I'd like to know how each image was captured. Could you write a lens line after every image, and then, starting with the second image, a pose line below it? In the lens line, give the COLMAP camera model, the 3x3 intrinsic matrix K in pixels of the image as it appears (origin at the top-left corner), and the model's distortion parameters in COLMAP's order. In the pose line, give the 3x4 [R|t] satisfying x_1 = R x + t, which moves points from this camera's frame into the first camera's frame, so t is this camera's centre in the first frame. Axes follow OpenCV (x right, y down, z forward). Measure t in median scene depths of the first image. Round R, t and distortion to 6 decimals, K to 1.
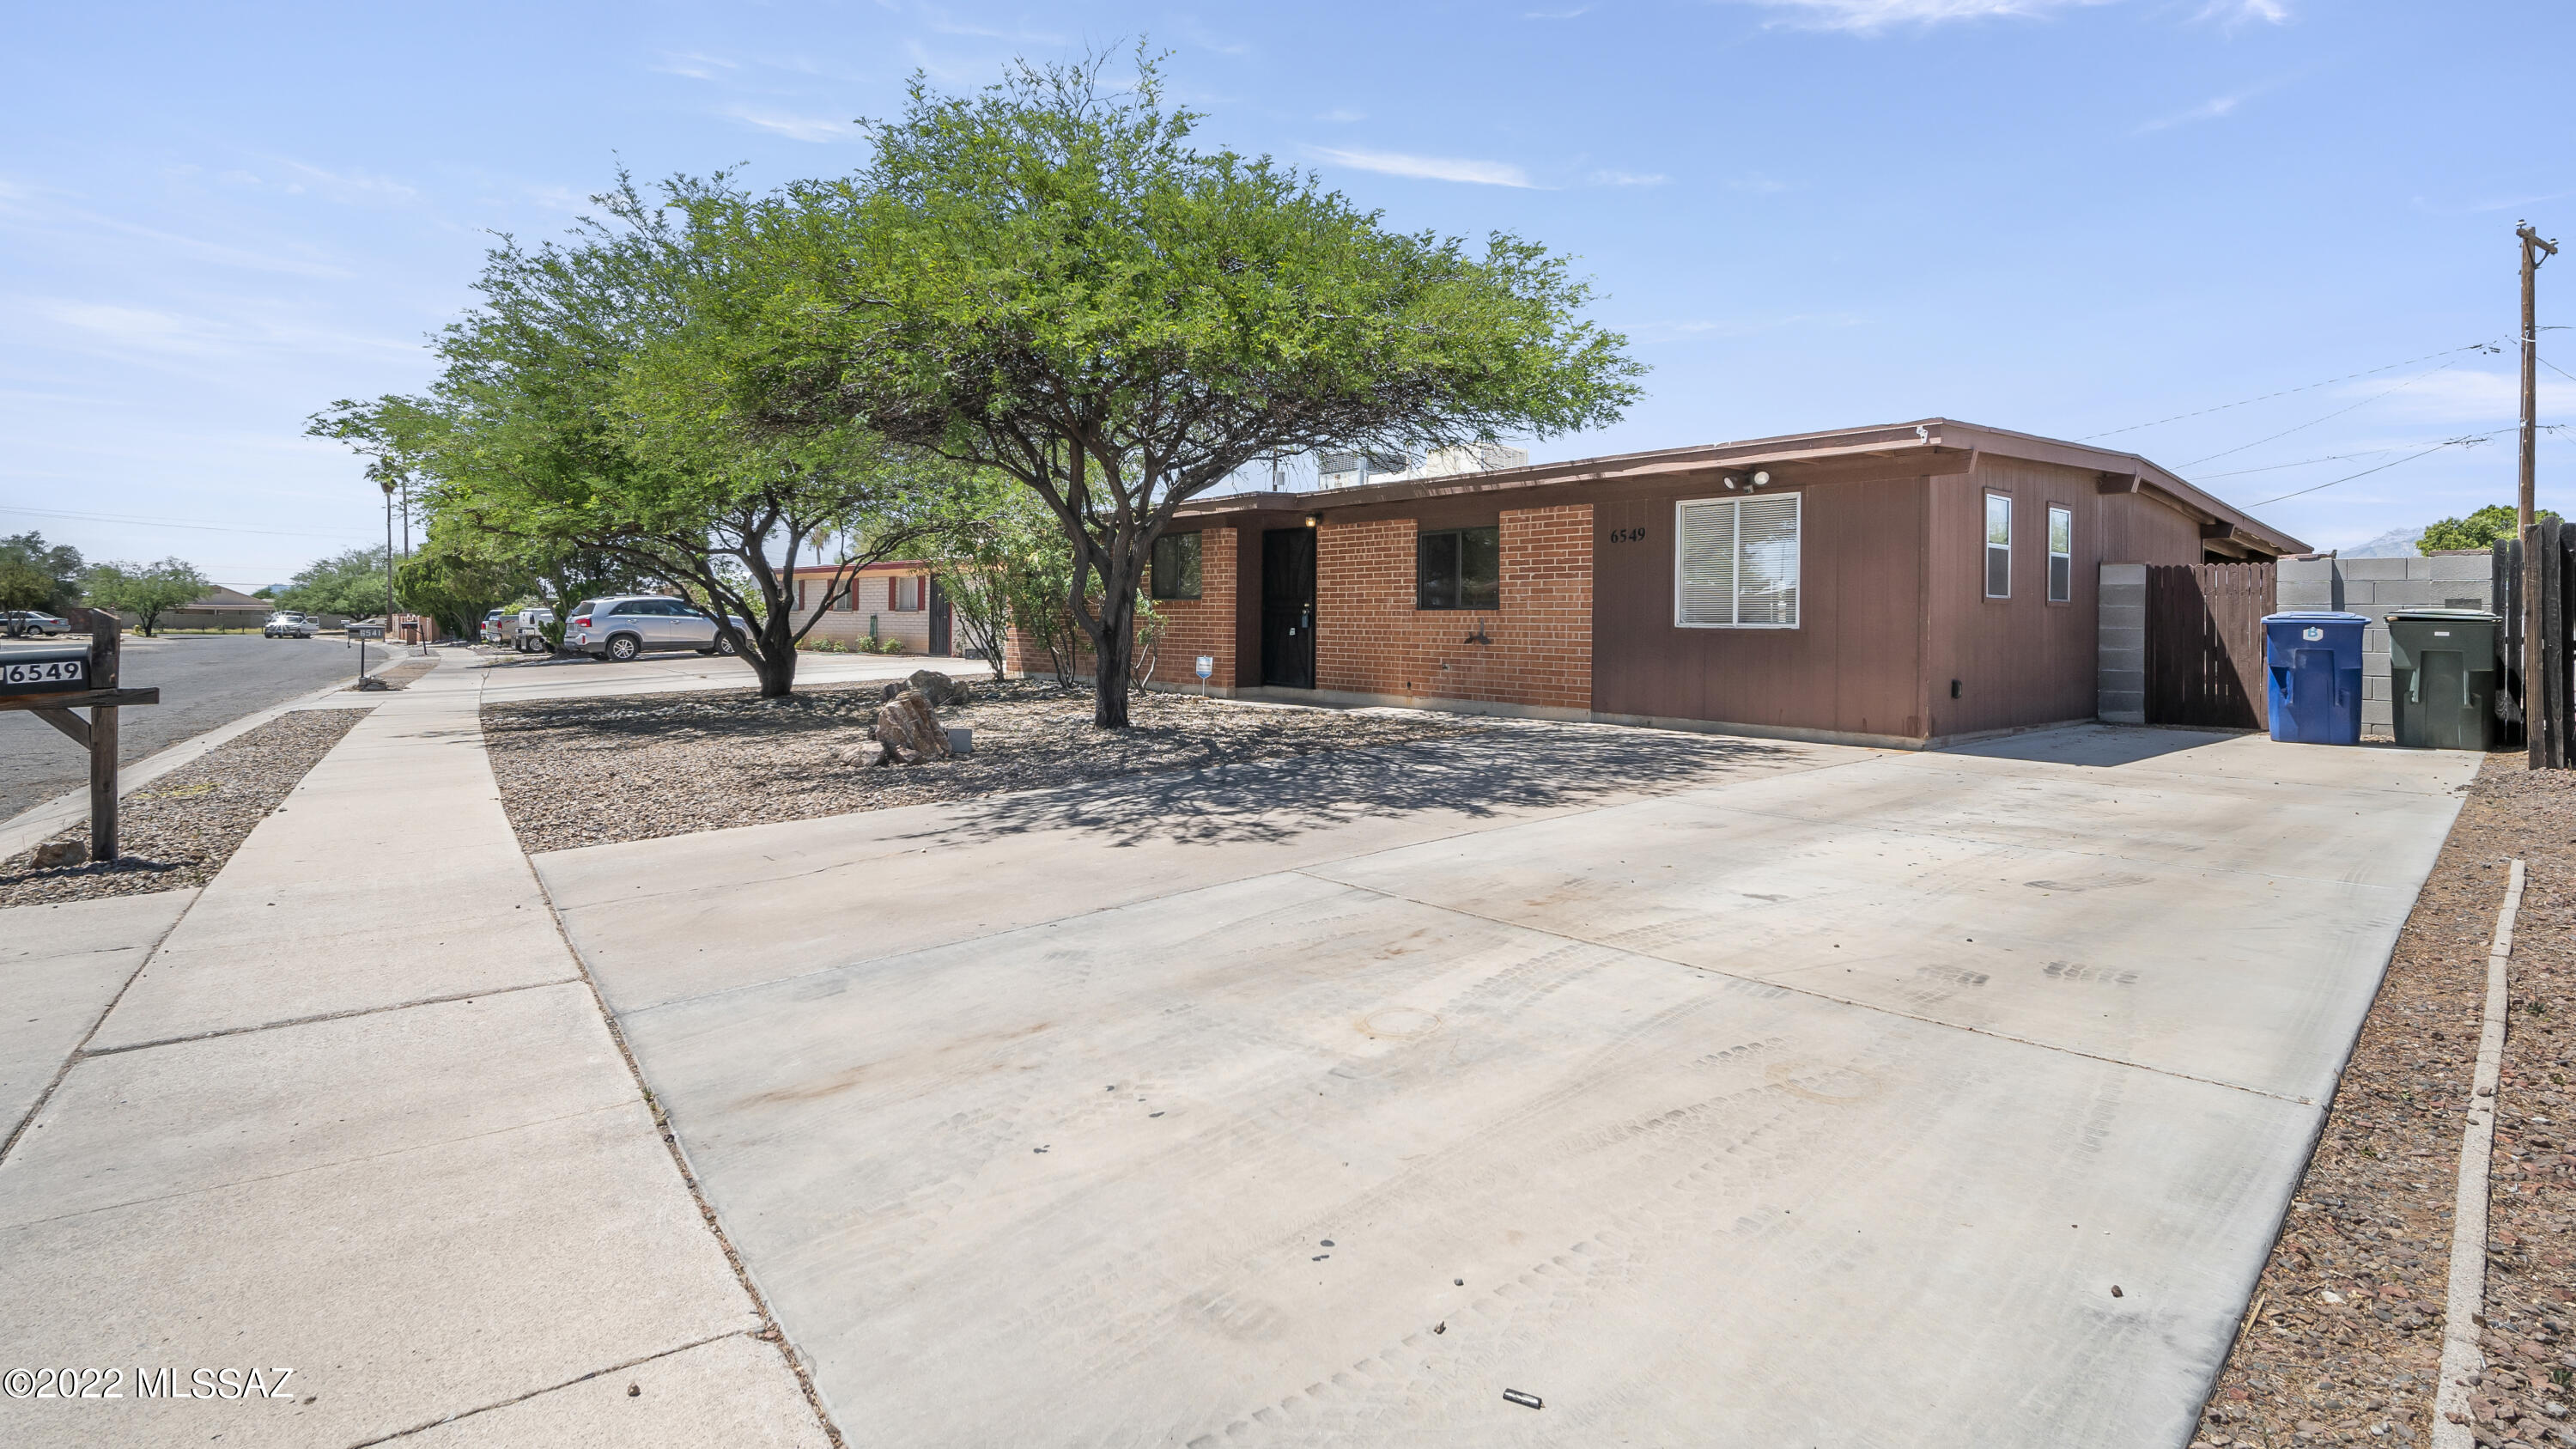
lens RADIAL K [[1210.2, 0, 1283.8], [0, 1210.2, 637.2], [0, 0, 1]] dist [0.001412, -0.000524]
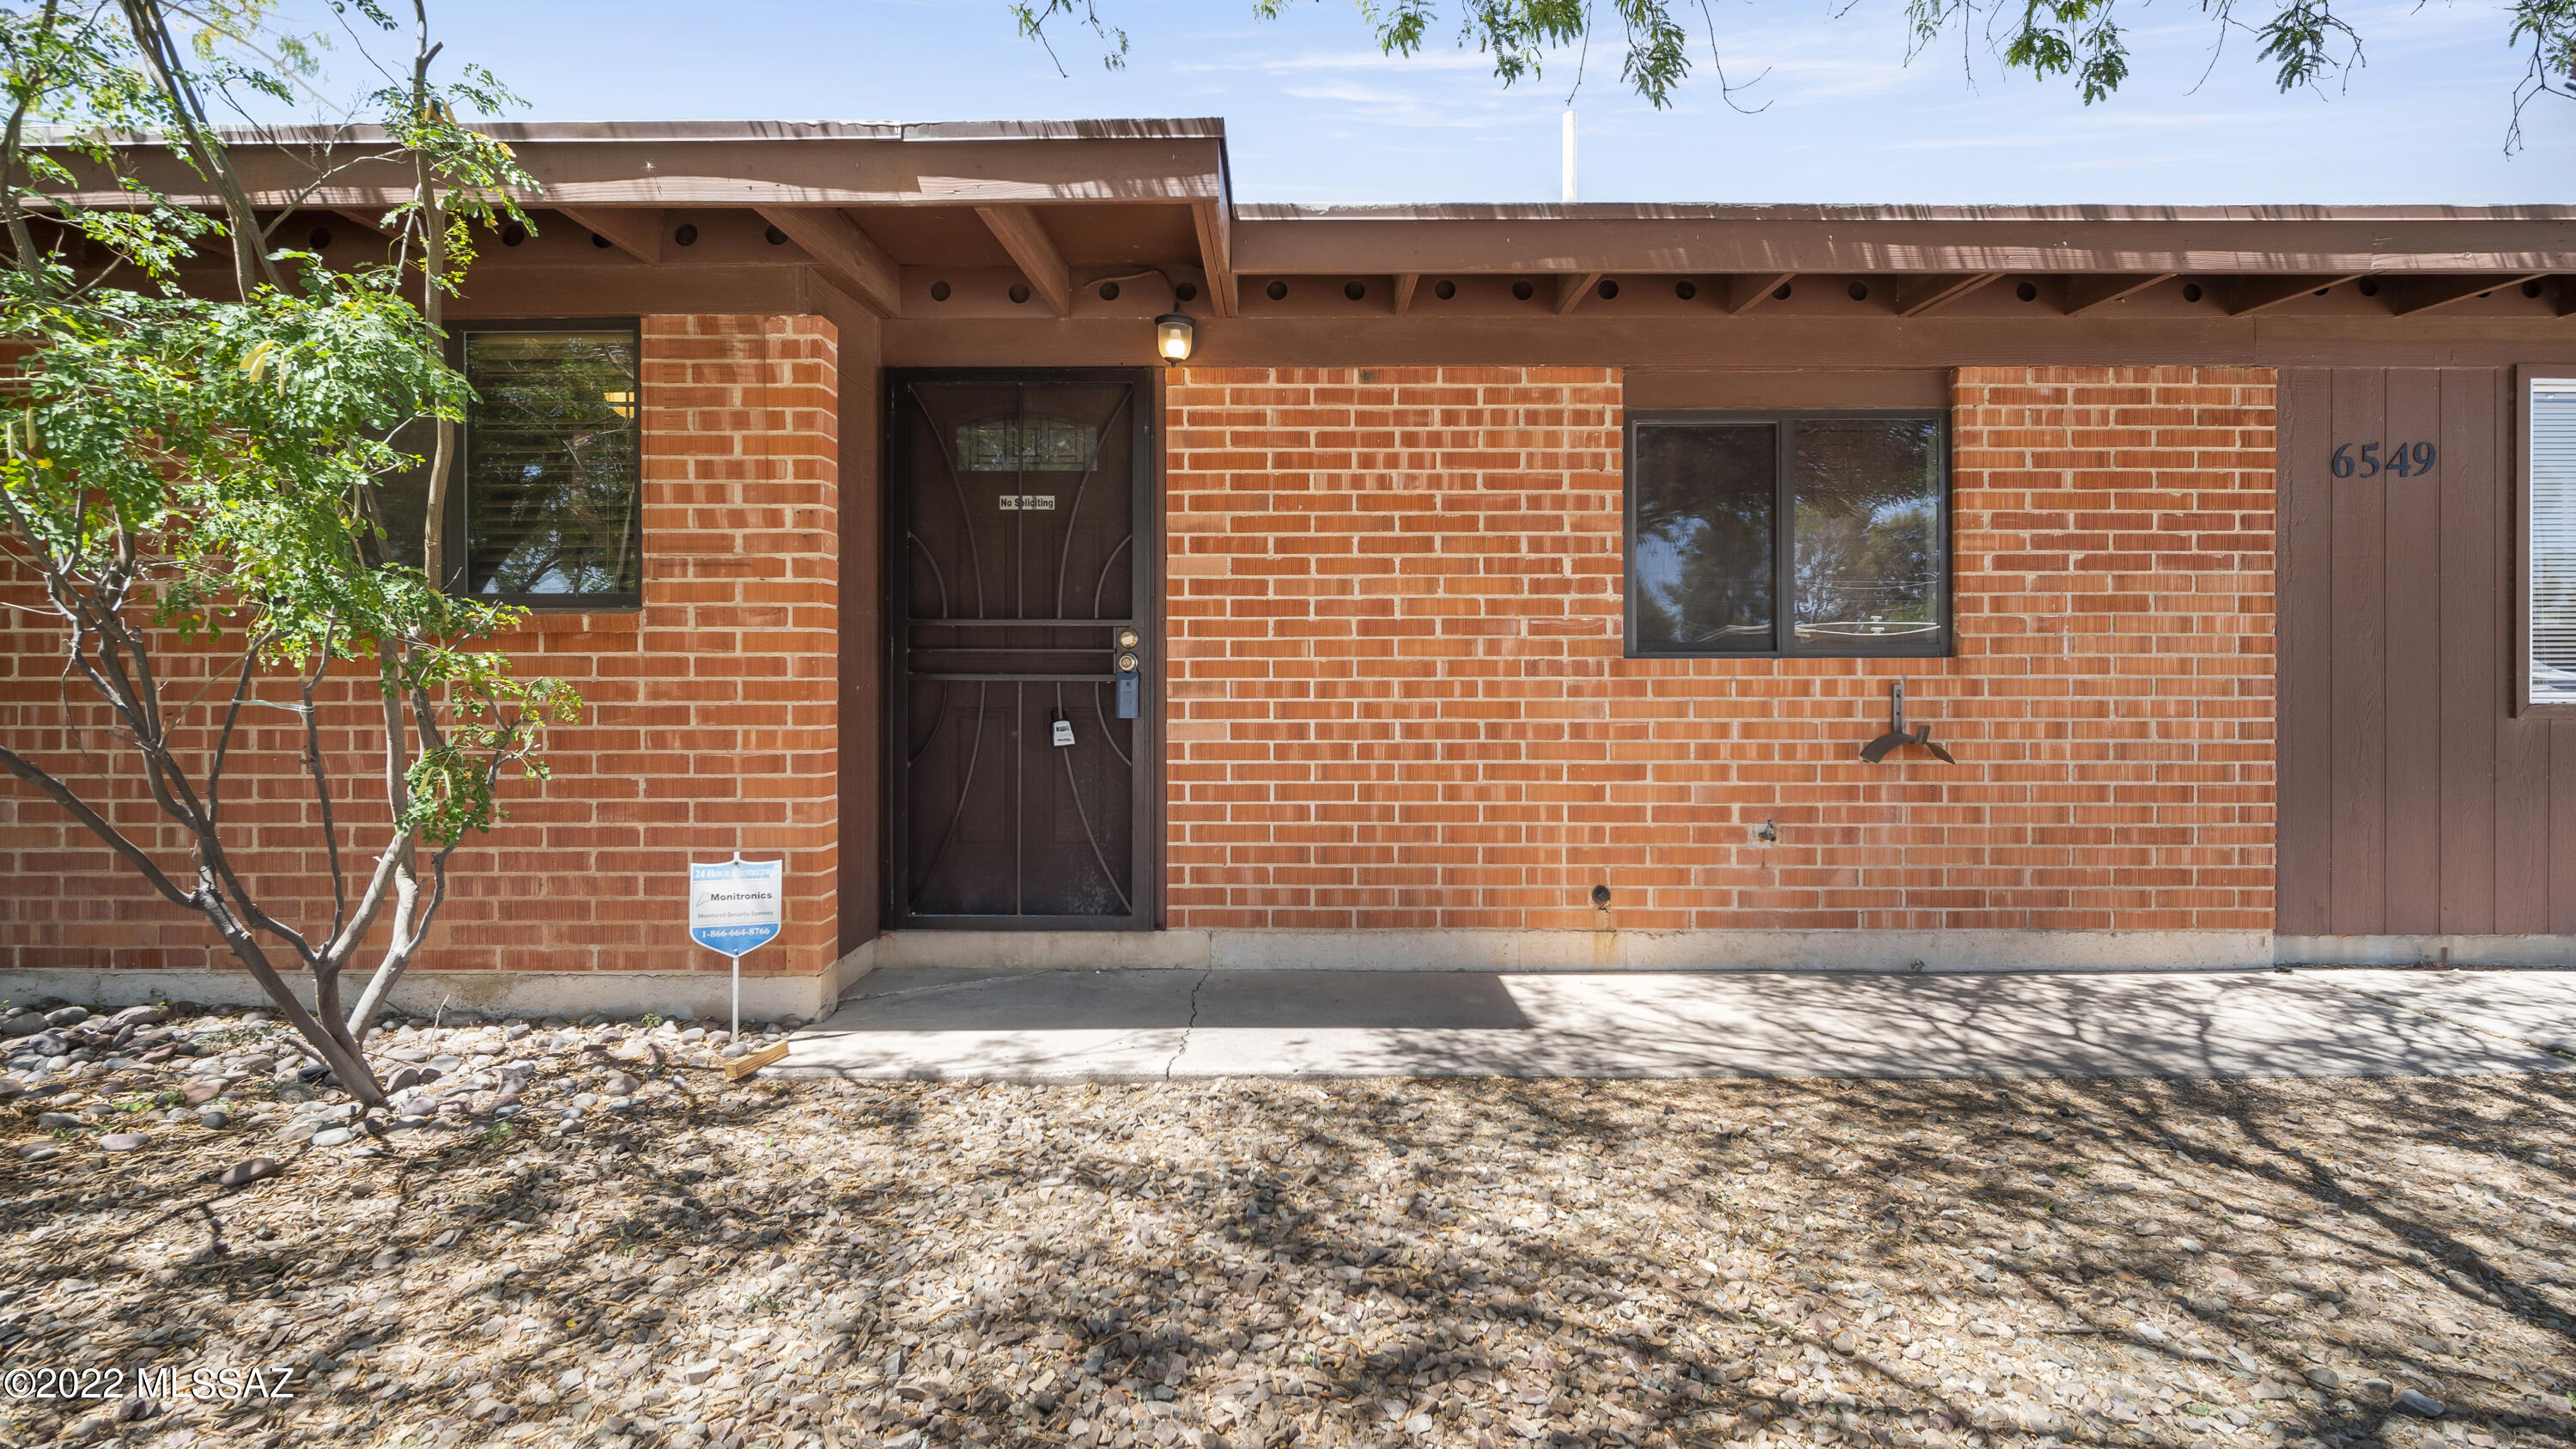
lens RADIAL K [[1193.2, 0, 1291.7], [0, 1193.2, 707.6], [0, 0, 1]] dist [-0.001652, -0.000851]
pose [[0.654424, -0.022806, 0.755784, -0.176100], [0.016014, 0.999739, 0.016302, -0.015145], [-0.755959, 0.001435, 0.654618, 0.821518]]
